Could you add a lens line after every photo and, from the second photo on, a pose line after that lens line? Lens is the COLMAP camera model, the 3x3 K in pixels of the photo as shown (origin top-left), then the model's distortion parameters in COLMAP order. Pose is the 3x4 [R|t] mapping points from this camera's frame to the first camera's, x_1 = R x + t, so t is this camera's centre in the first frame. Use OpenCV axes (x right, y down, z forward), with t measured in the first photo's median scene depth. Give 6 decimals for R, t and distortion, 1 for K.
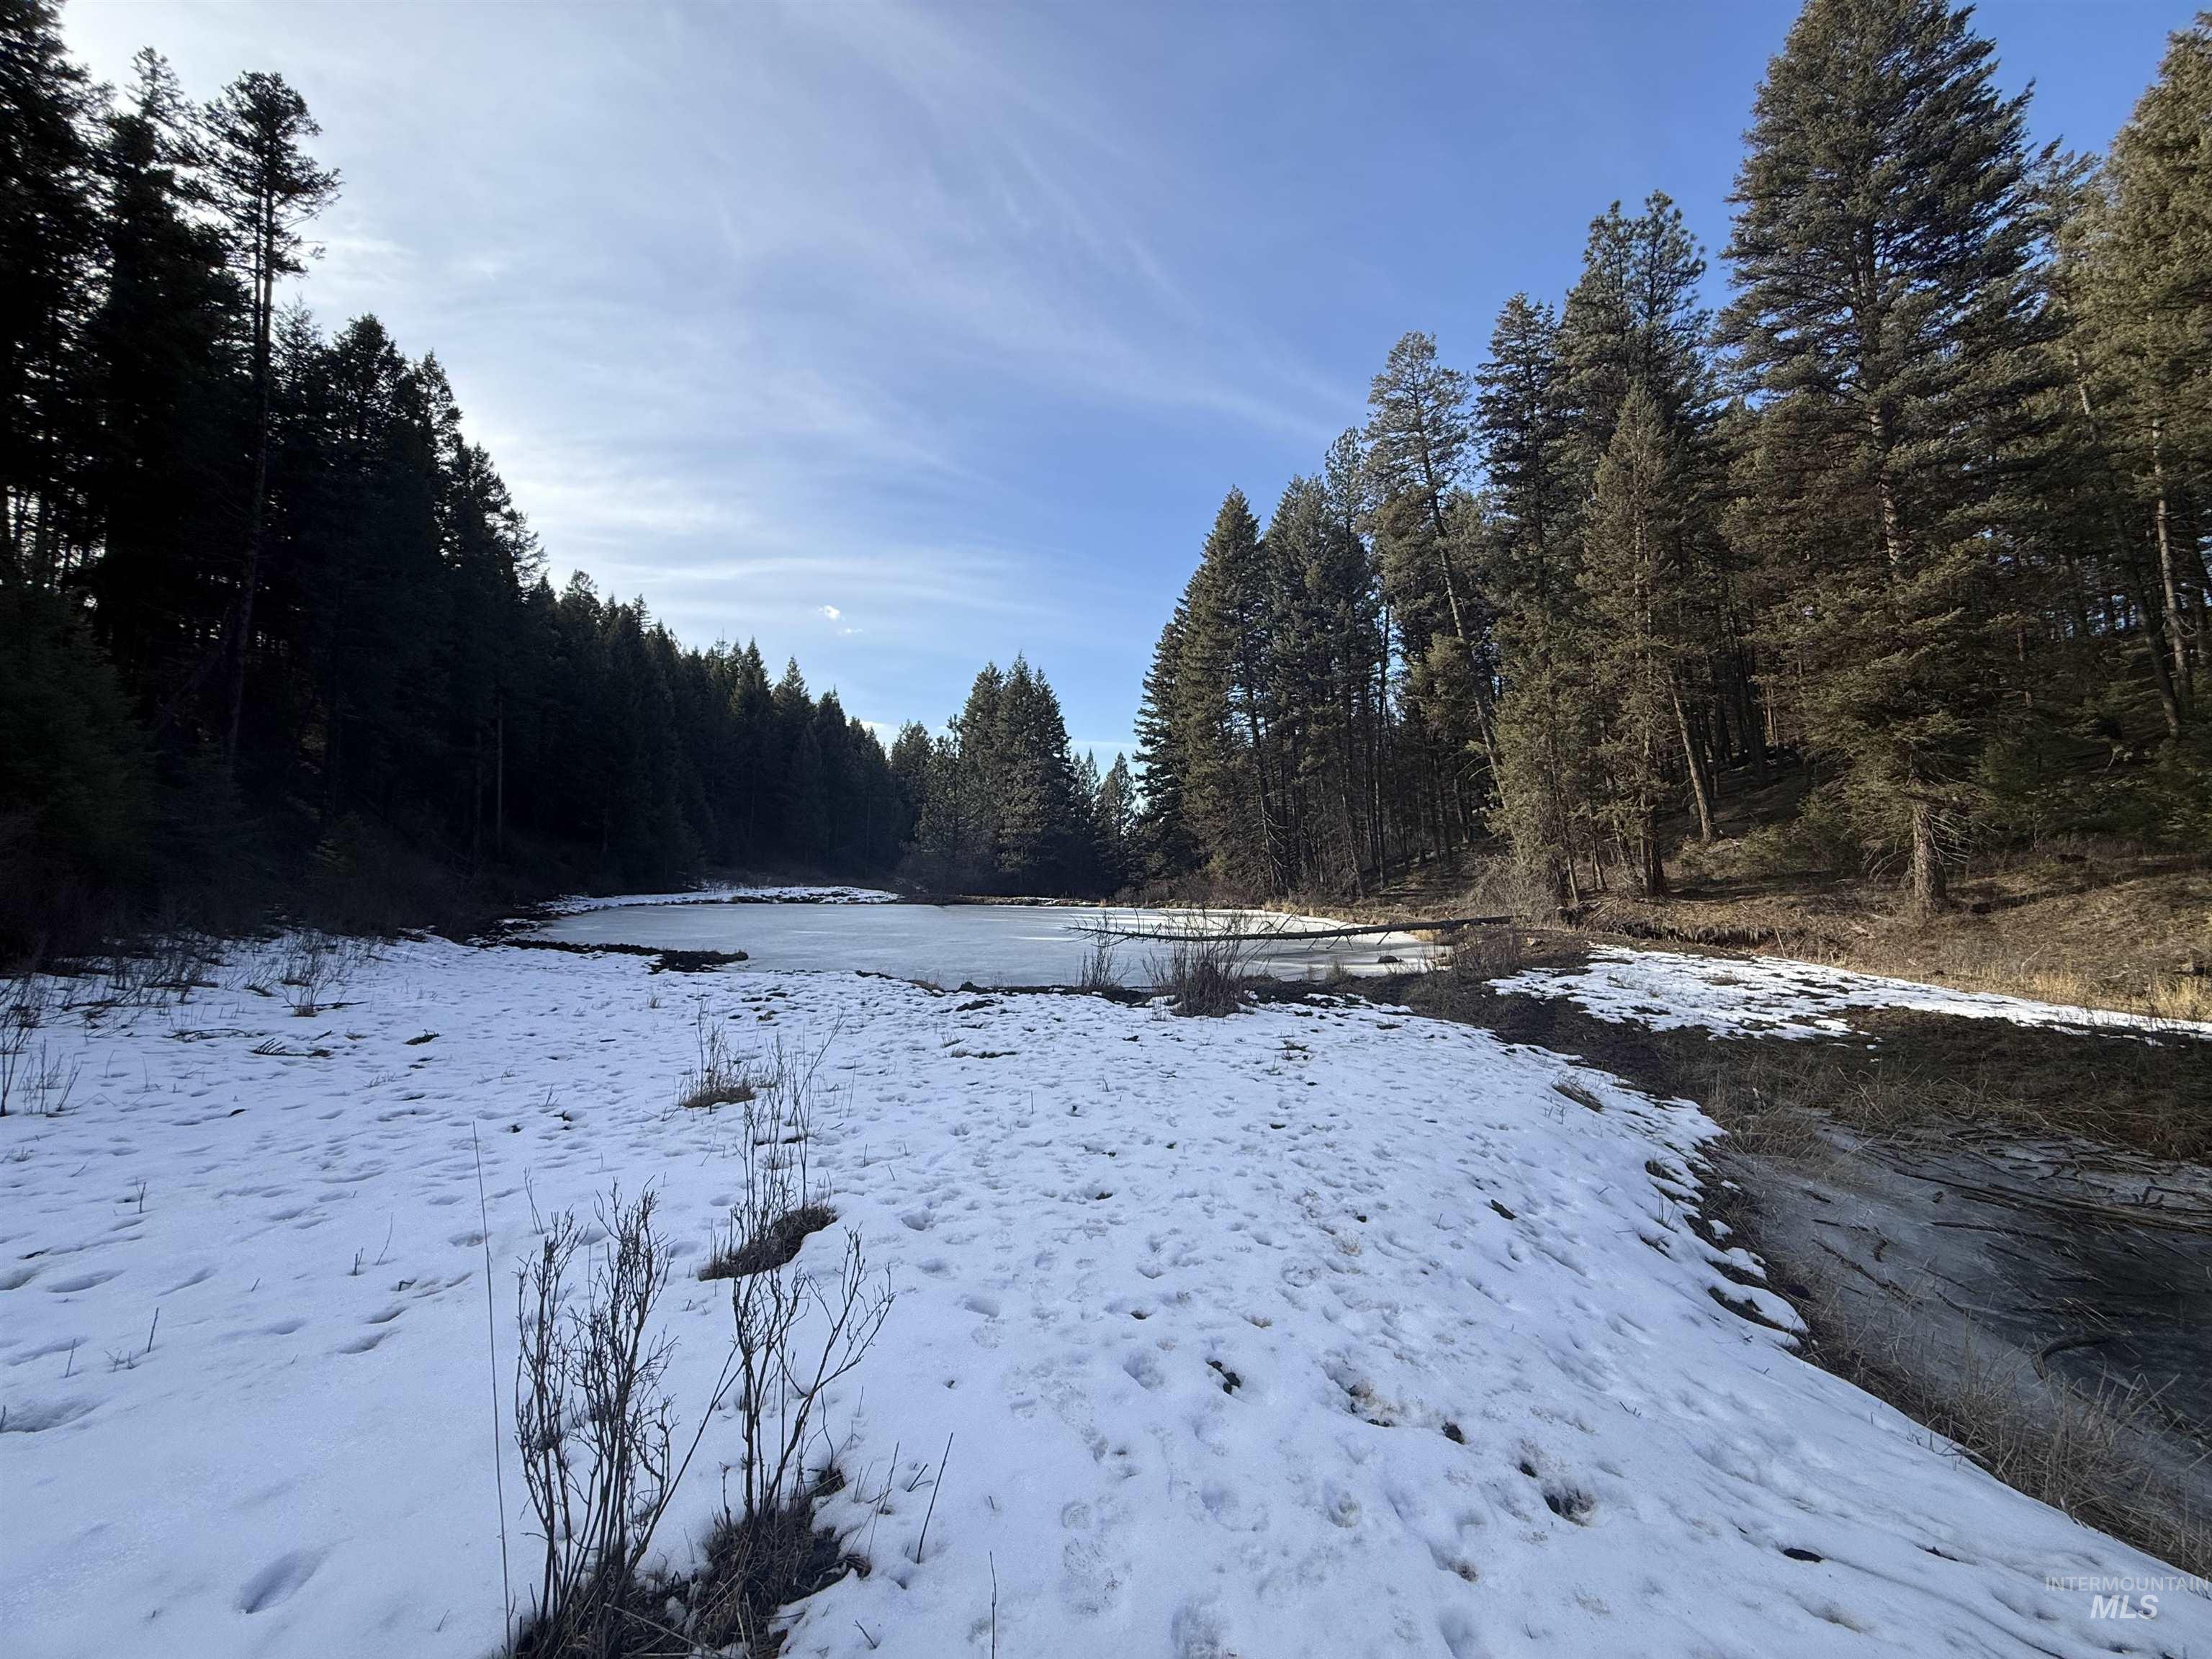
lens RADIAL K [[895.0, 0, 1106.0], [0, 895.0, 829.5], [0, 0, 1]] dist [-0.000603, -0.000106]
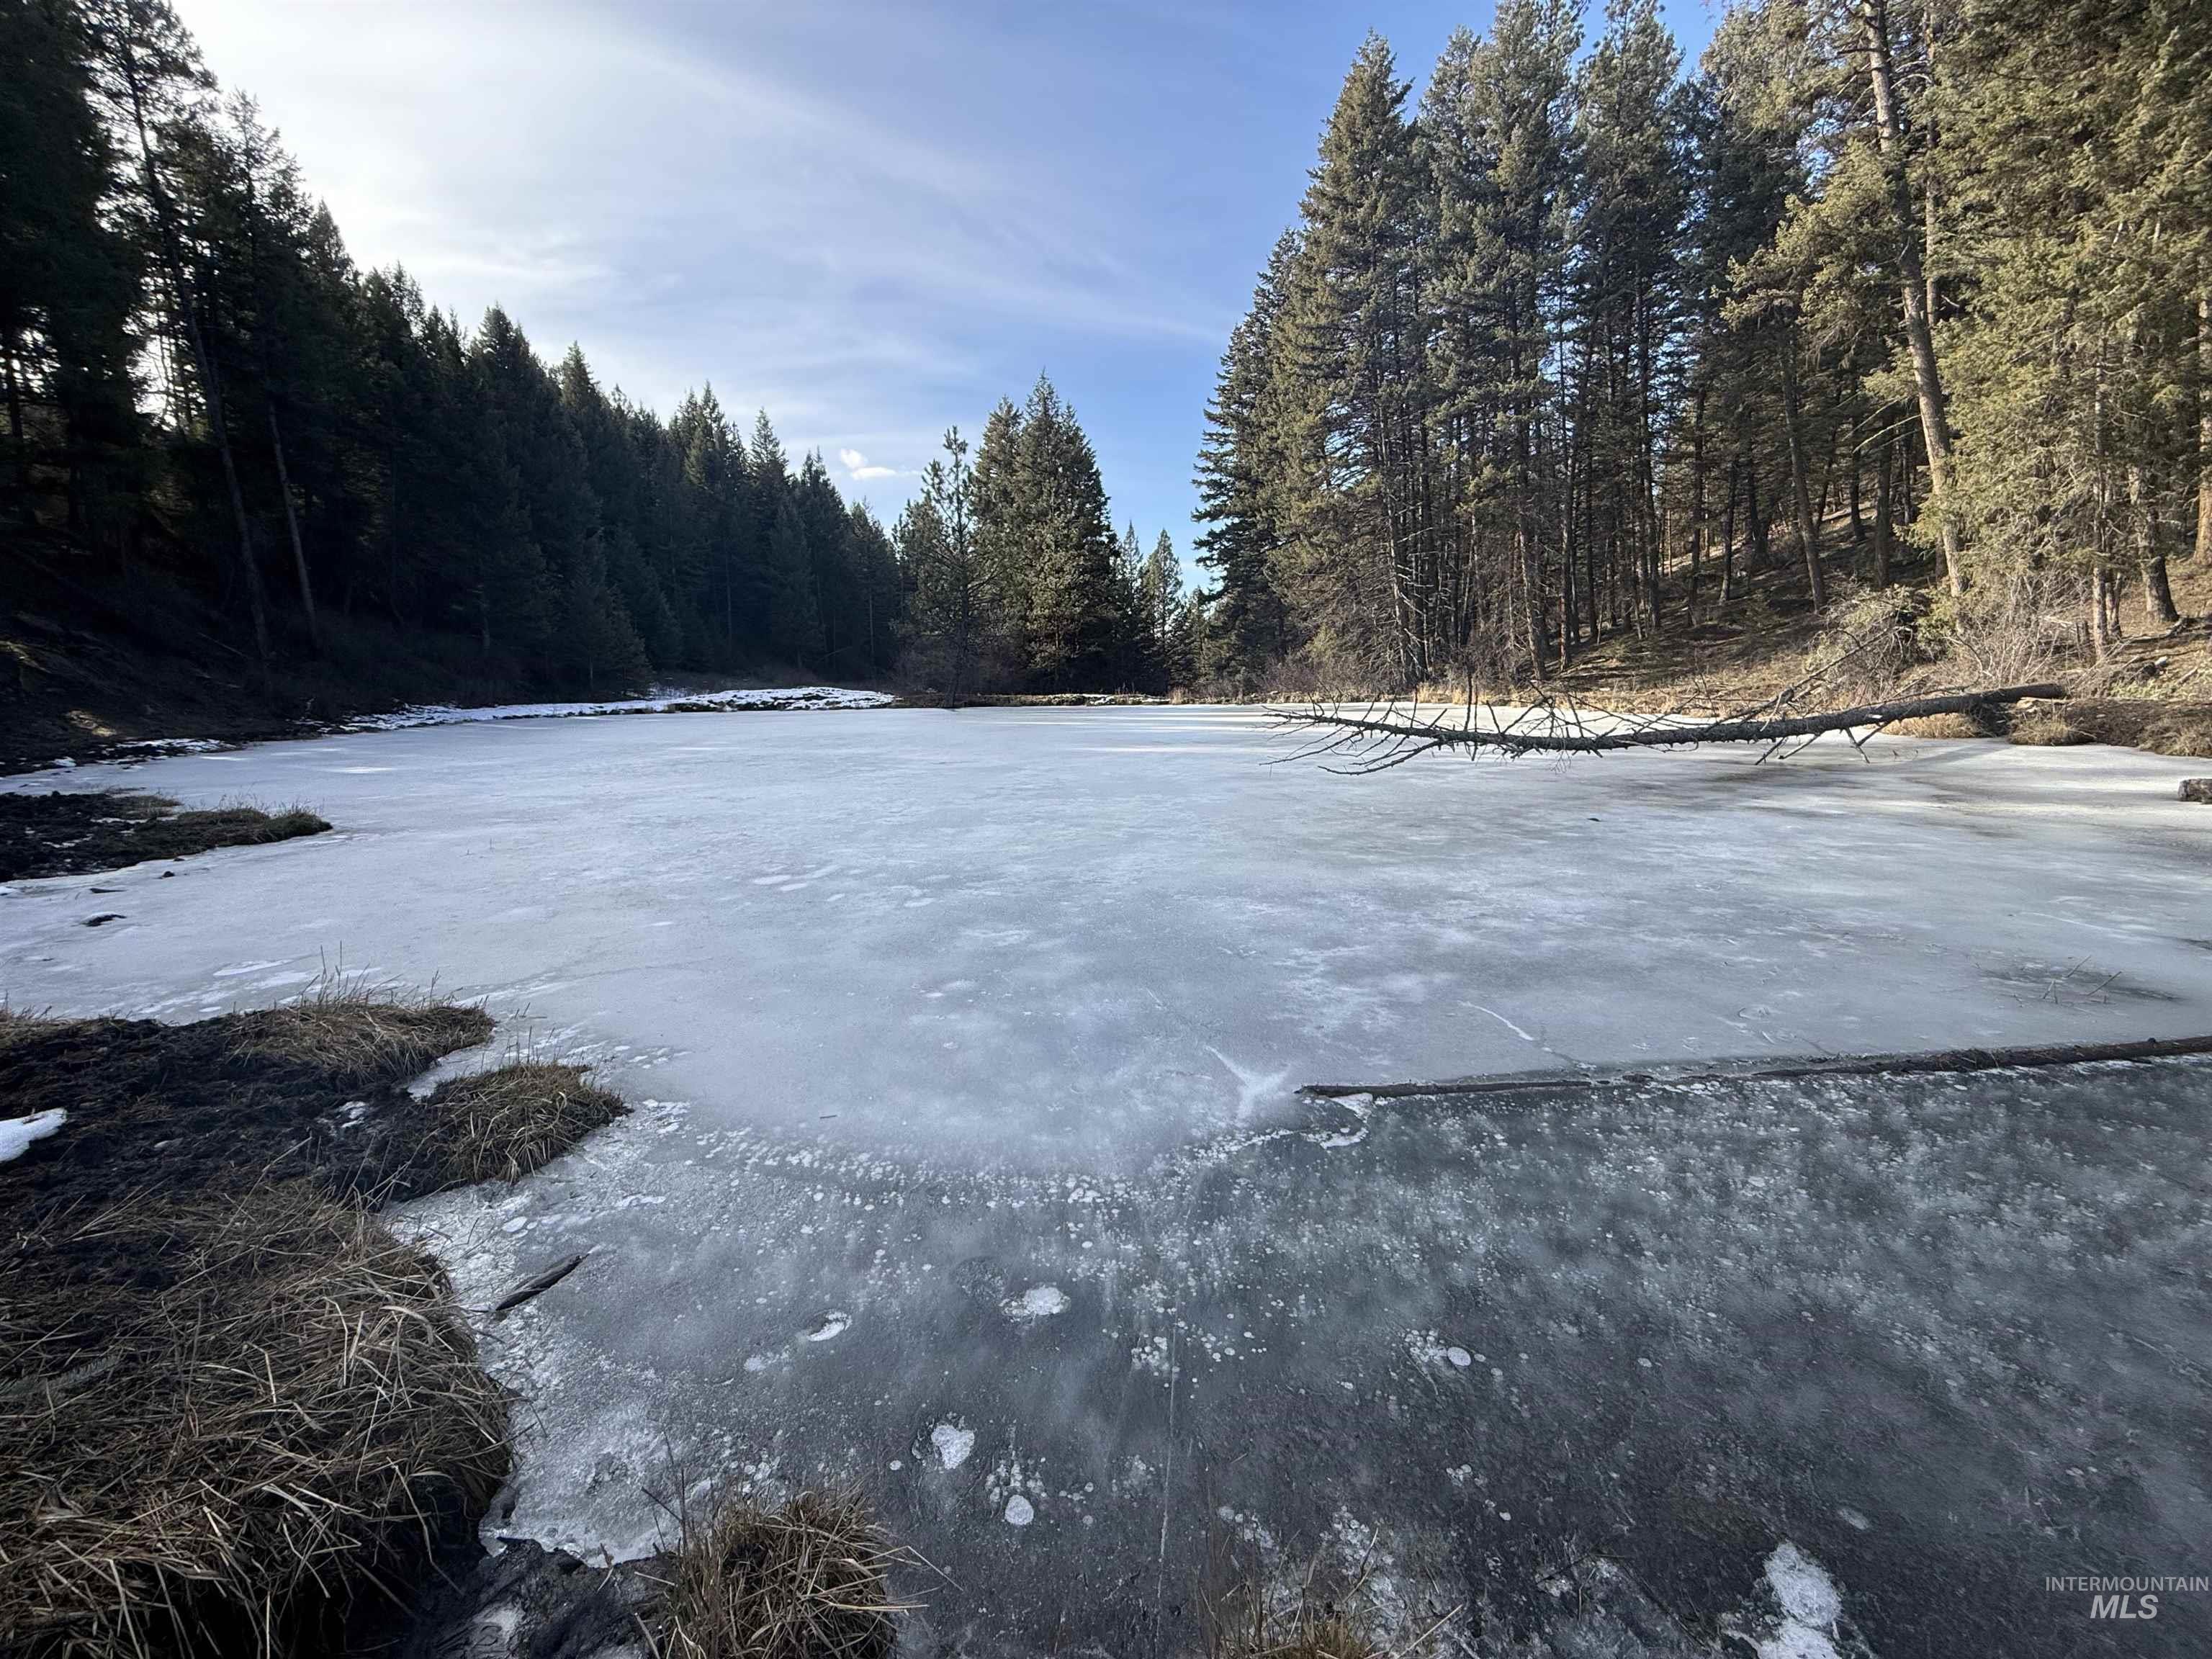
lens RADIAL K [[881.4, 0, 1098.1], [0, 881.4, 832.3], [0, 0, 1]] dist [-0.000209, -0.000975]
pose [[0.998854, -0.020166, -0.043396, -0.035748], [0.028988, 0.976528, 0.213430, 0.032933], [0.038074, -0.214443, 0.975994, 0.277283]]
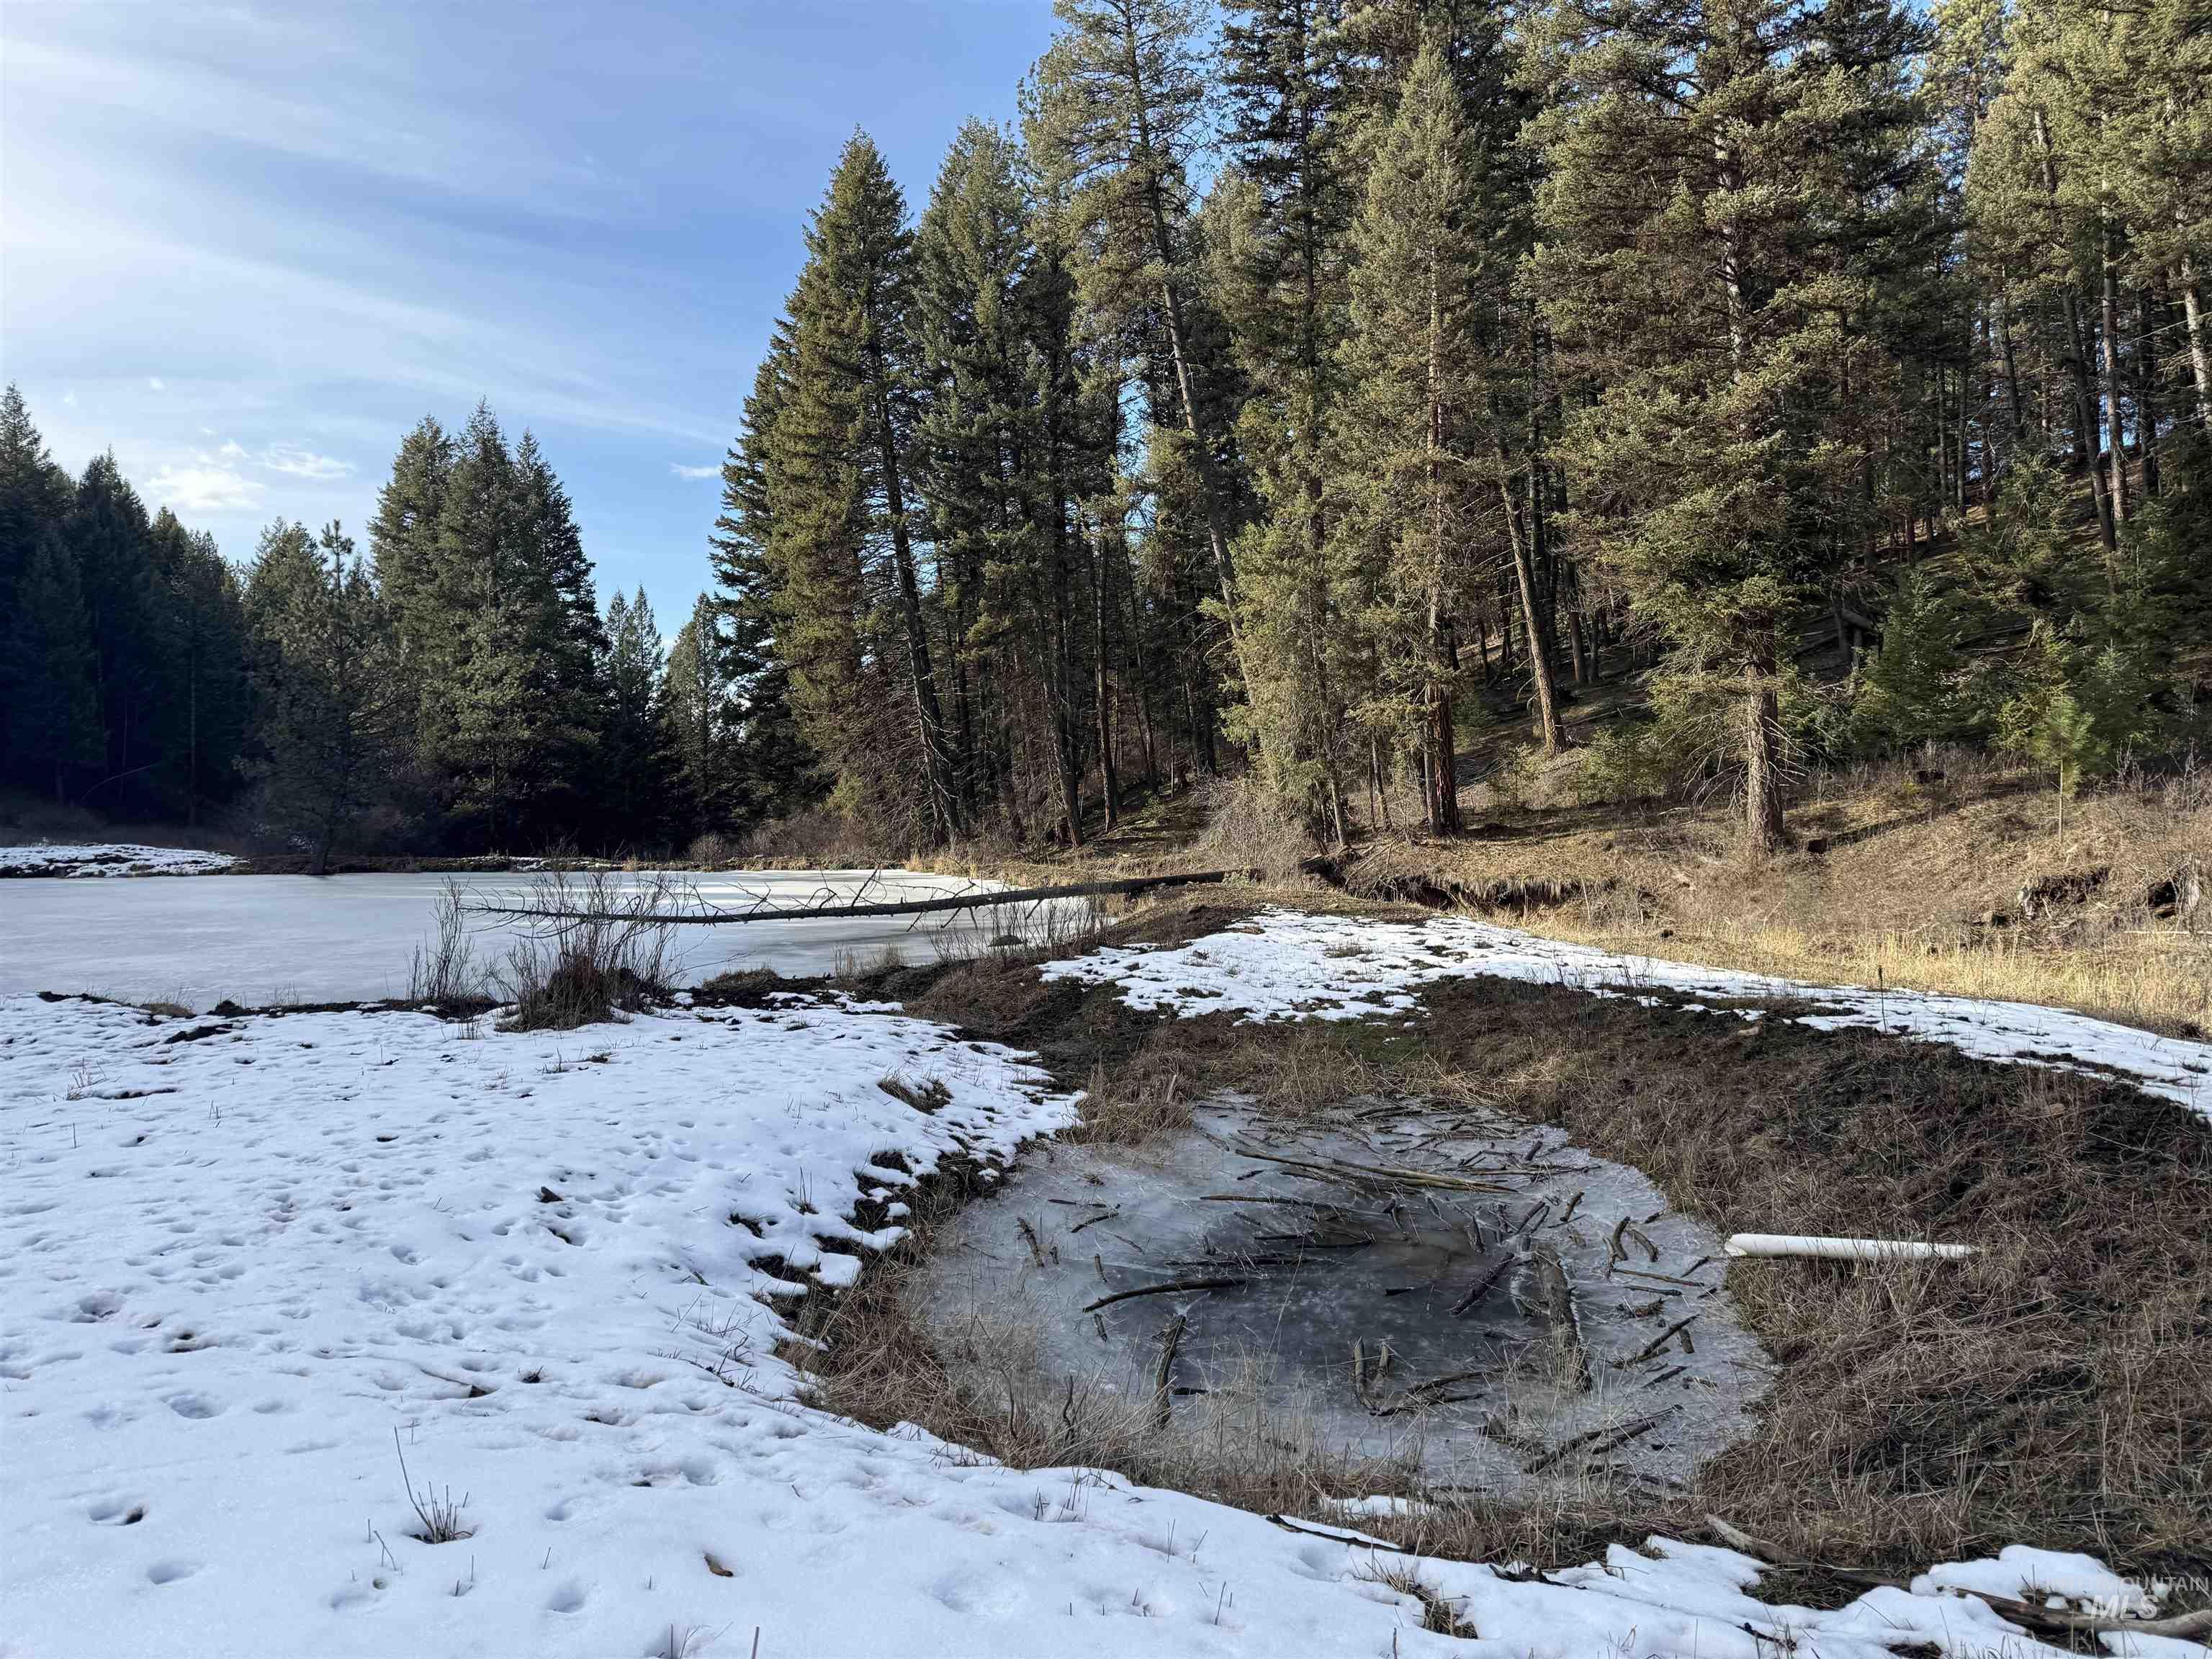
lens RADIAL K [[1572.5, 0, 1111.7], [0, 1572.5, 857.2], [0, 0, 1]] dist [0.089029, -0.127267]
pose [[0.969844, -0.022081, 0.242726, 0.045990], [0.002141, 0.996621, 0.082109, -0.004750], [-0.243719, -0.079113, 0.966614, -0.056641]]
